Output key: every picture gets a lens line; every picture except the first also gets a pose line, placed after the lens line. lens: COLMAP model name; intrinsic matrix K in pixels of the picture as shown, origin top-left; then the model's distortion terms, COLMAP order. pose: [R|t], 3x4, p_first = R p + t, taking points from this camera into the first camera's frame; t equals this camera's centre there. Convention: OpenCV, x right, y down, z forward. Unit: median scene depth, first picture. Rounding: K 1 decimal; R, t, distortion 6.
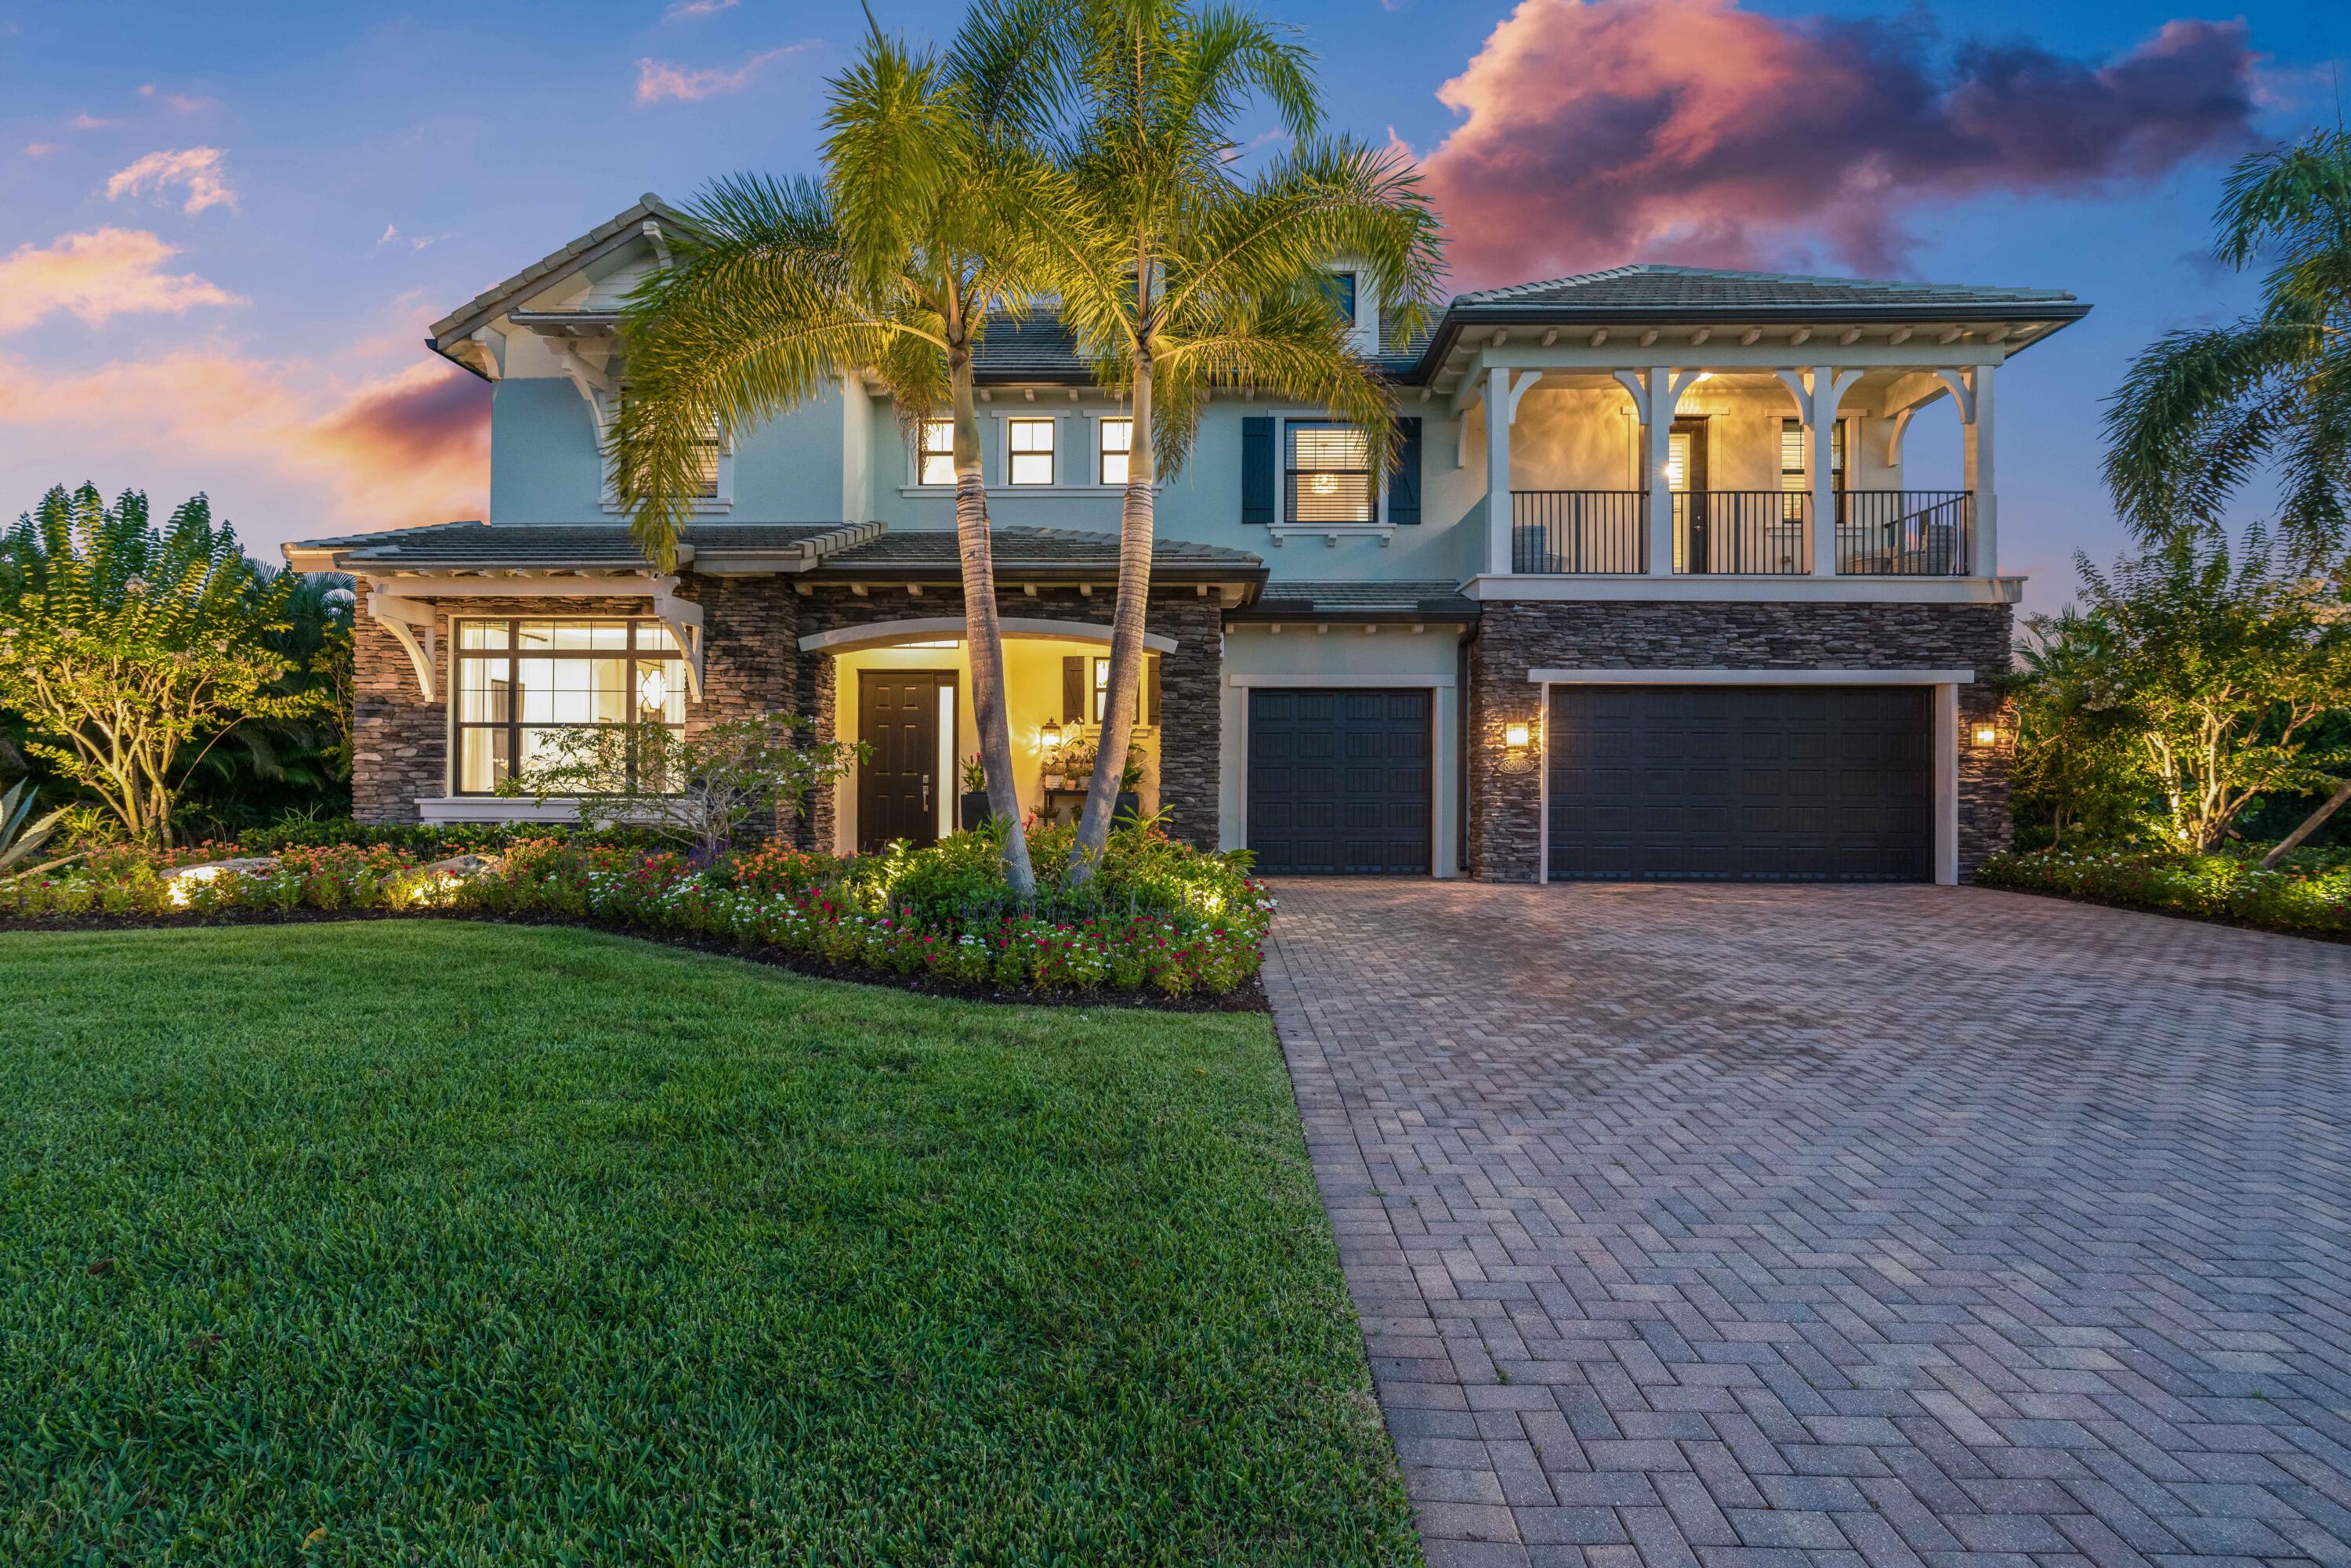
lens RADIAL K [[1089.9, 0, 1168.8], [0, 1089.9, 786.4], [0, 0, 1]] dist [-0.015500, 0.010524]
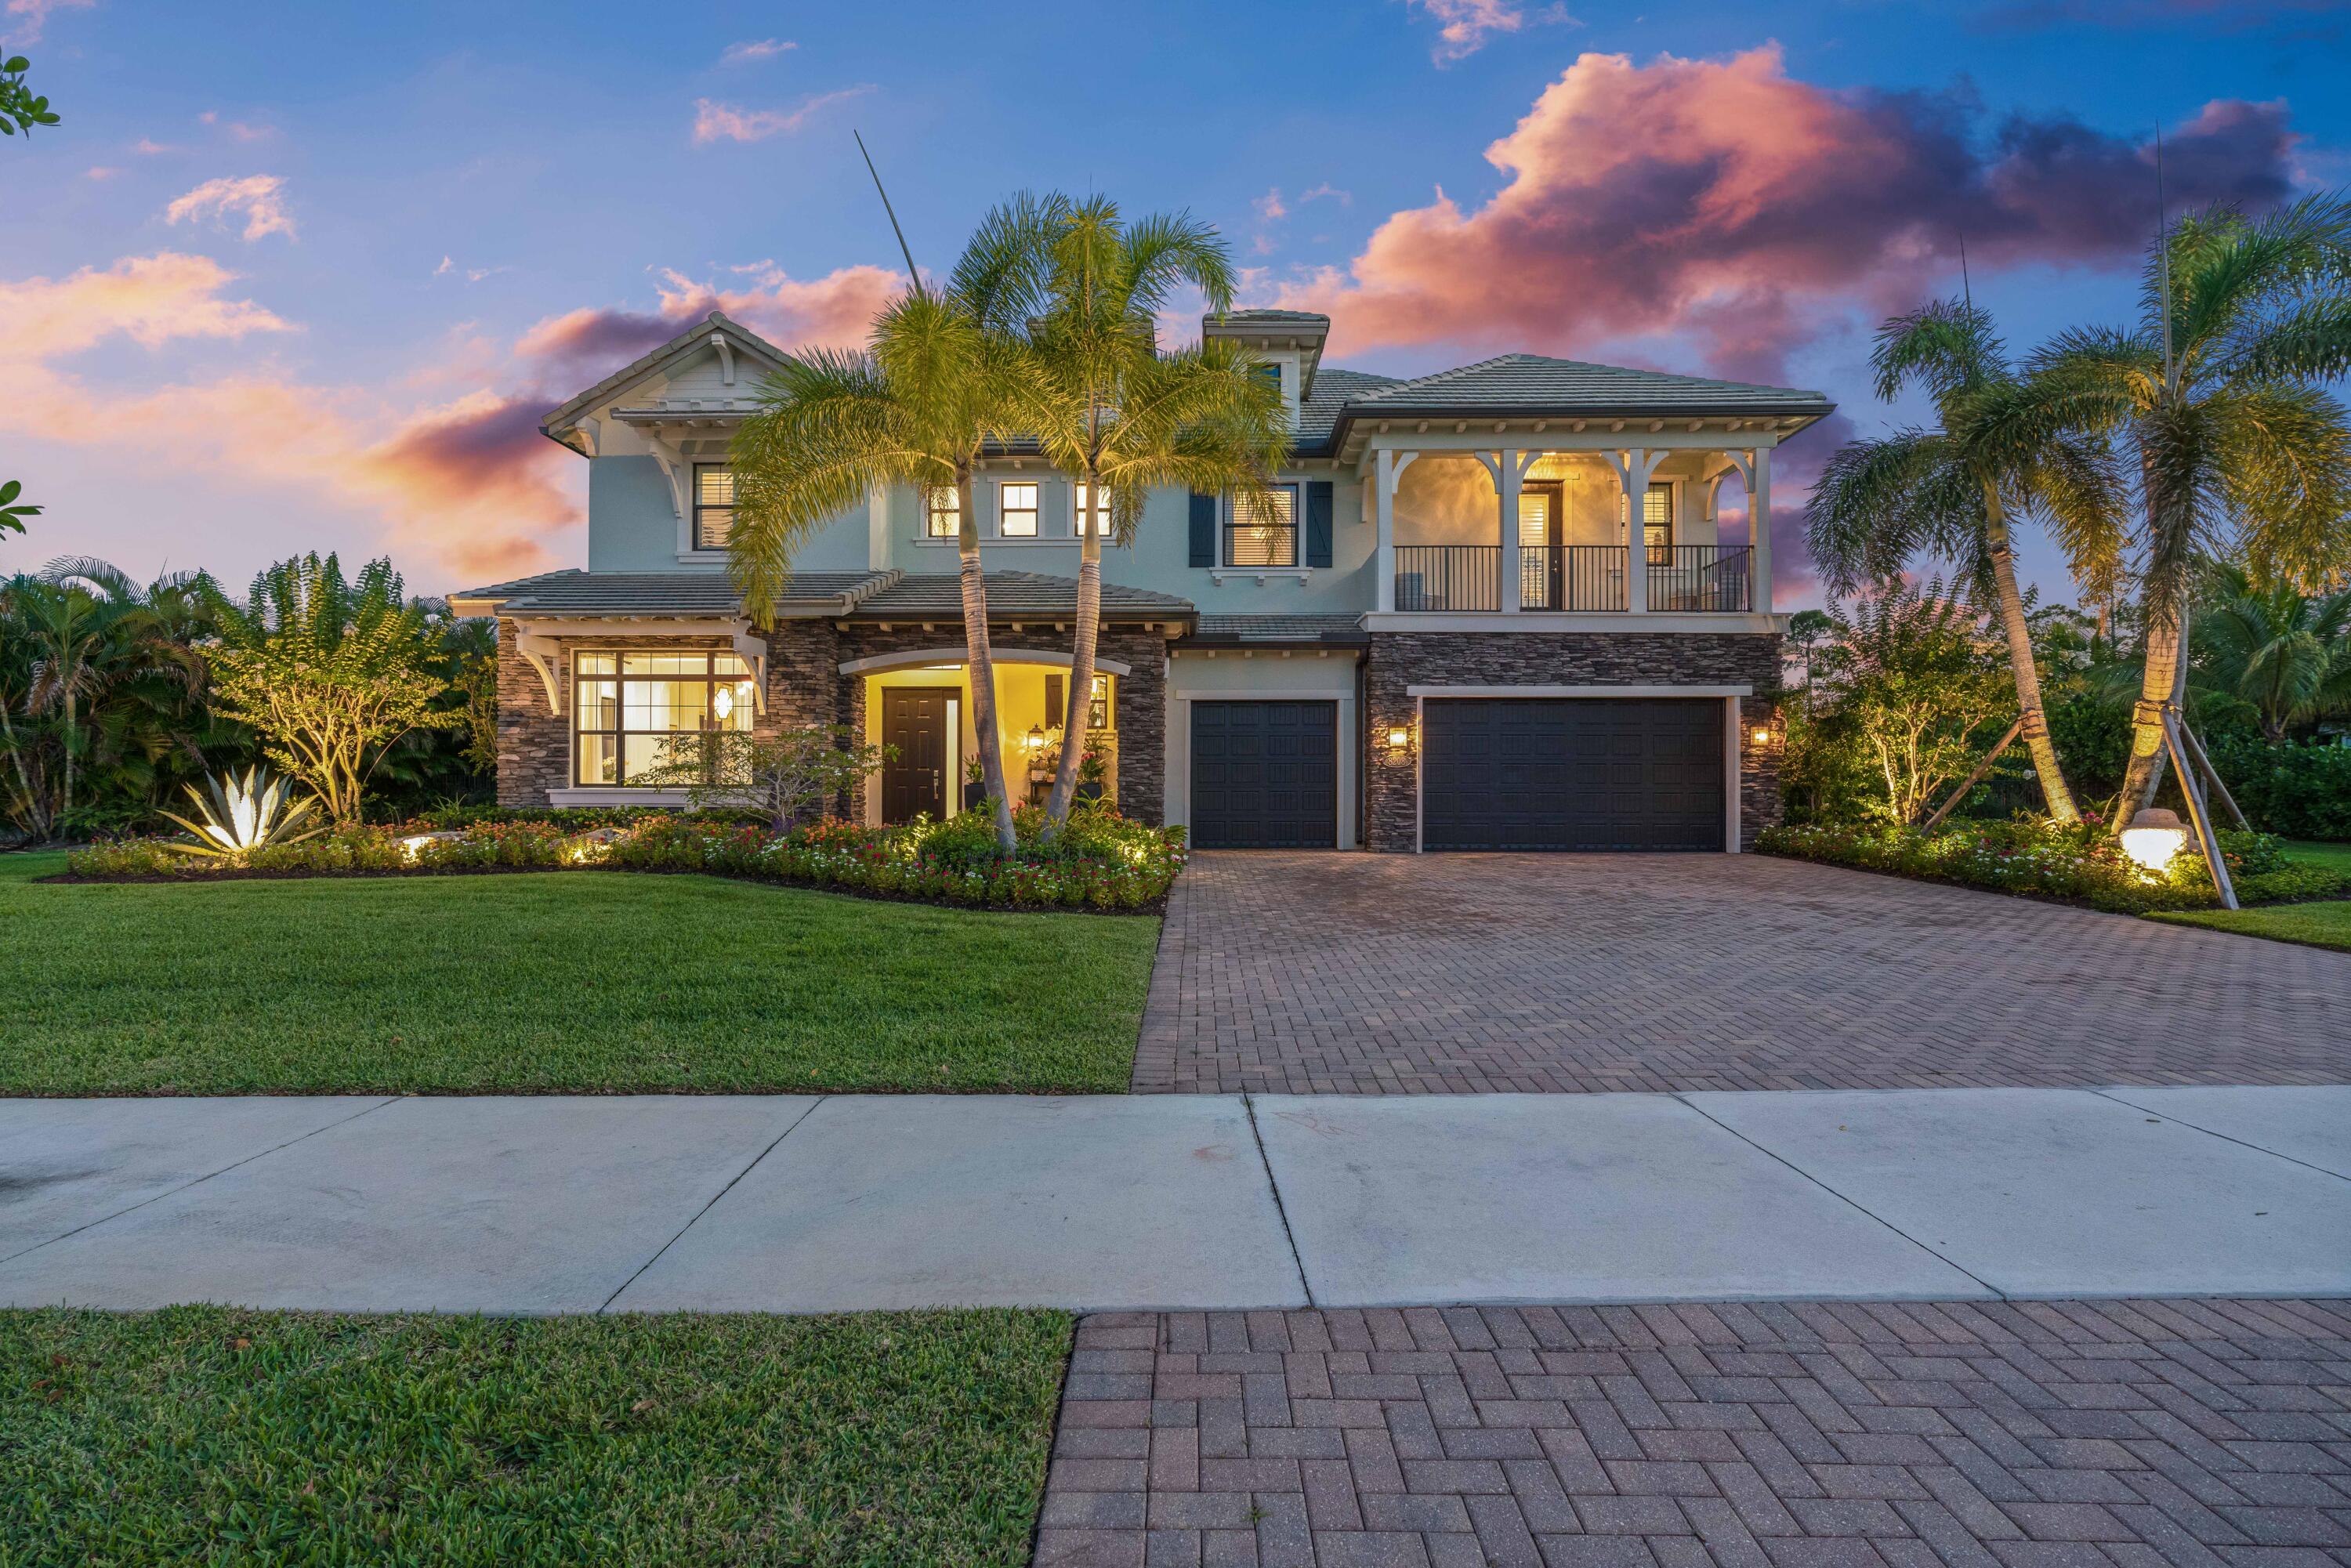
lens RADIAL K [[1055.5, 0, 1166.7], [0, 1055.5, 785.8], [0, 0, 1]] dist [-0.016586, 0.010174]
pose [[0.999986, -0.003367, 0.004075, 0.042589], [0.003359, 0.999992, 0.002111, 0.006452], [-0.004082, -0.002097, 0.999989, -0.243344]]
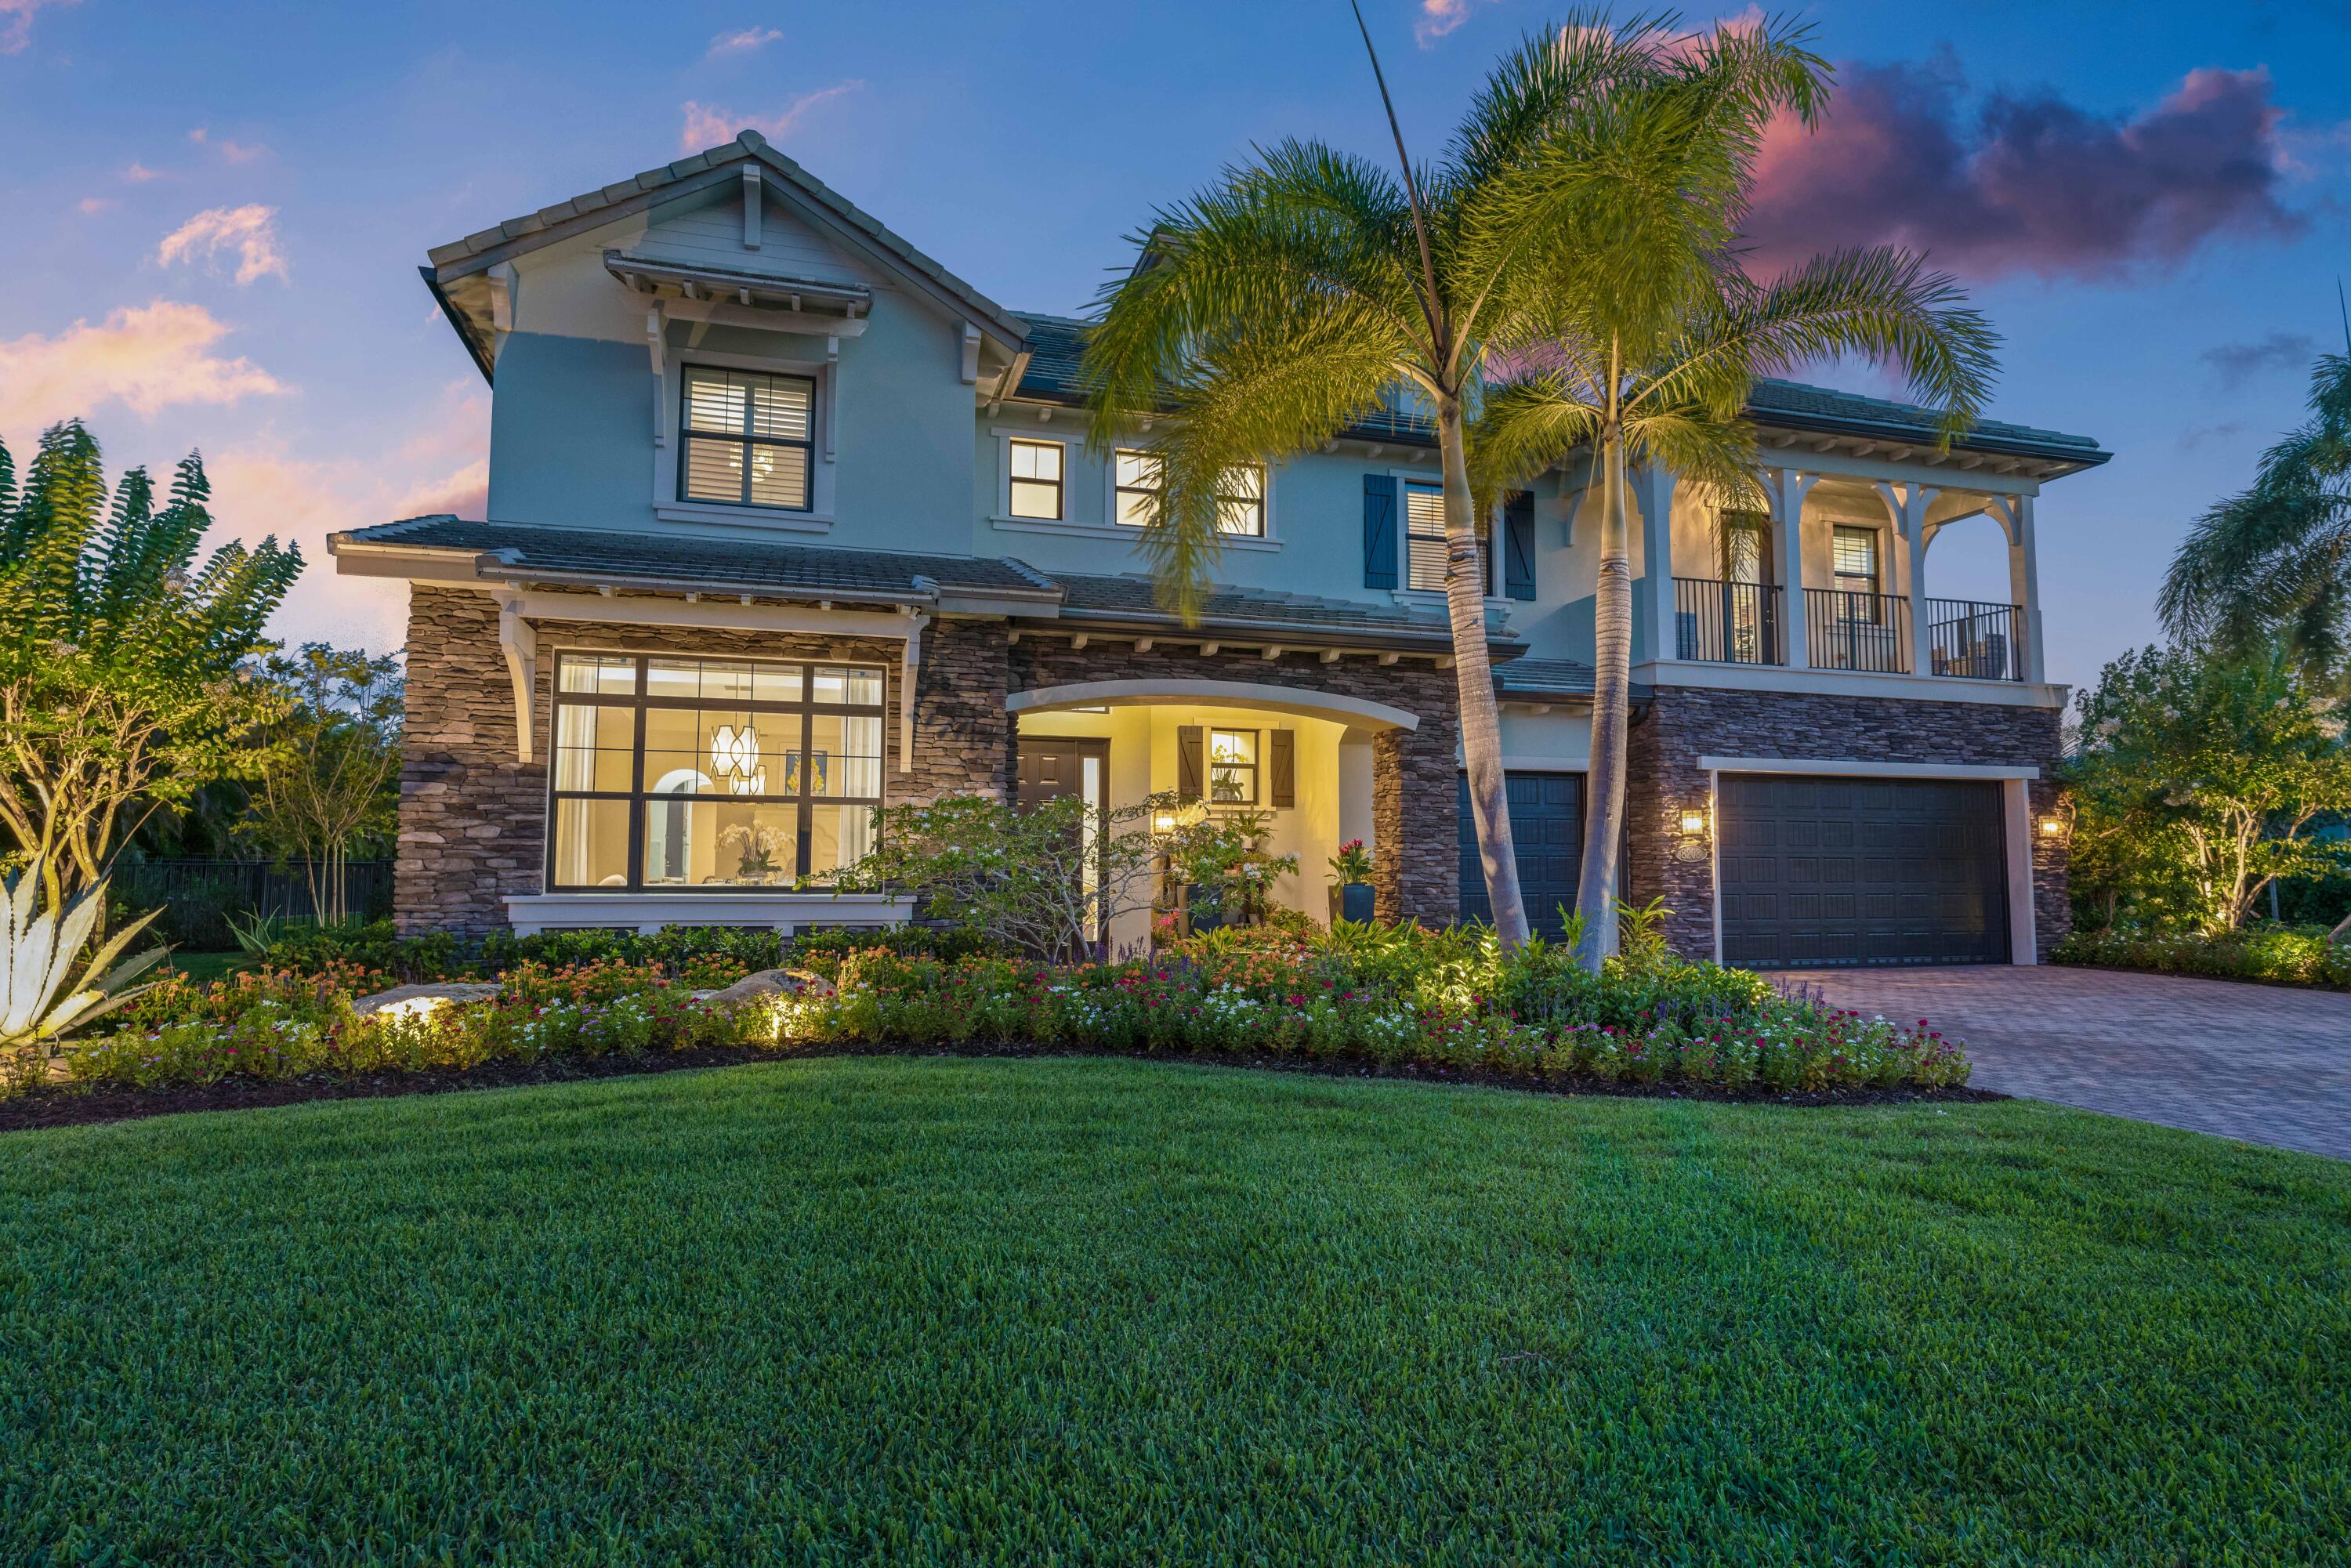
lens RADIAL K [[1274.6, 0, 1175.5], [0, 1274.6, 784.0], [0, 0, 1]] dist [-0.002039, 0.000300]
pose [[0.950294, 0.019398, 0.310749, -0.486025], [0.002575, 0.997534, -0.070142, -0.002375], [-0.311343, 0.067455, 0.947901, 0.051373]]
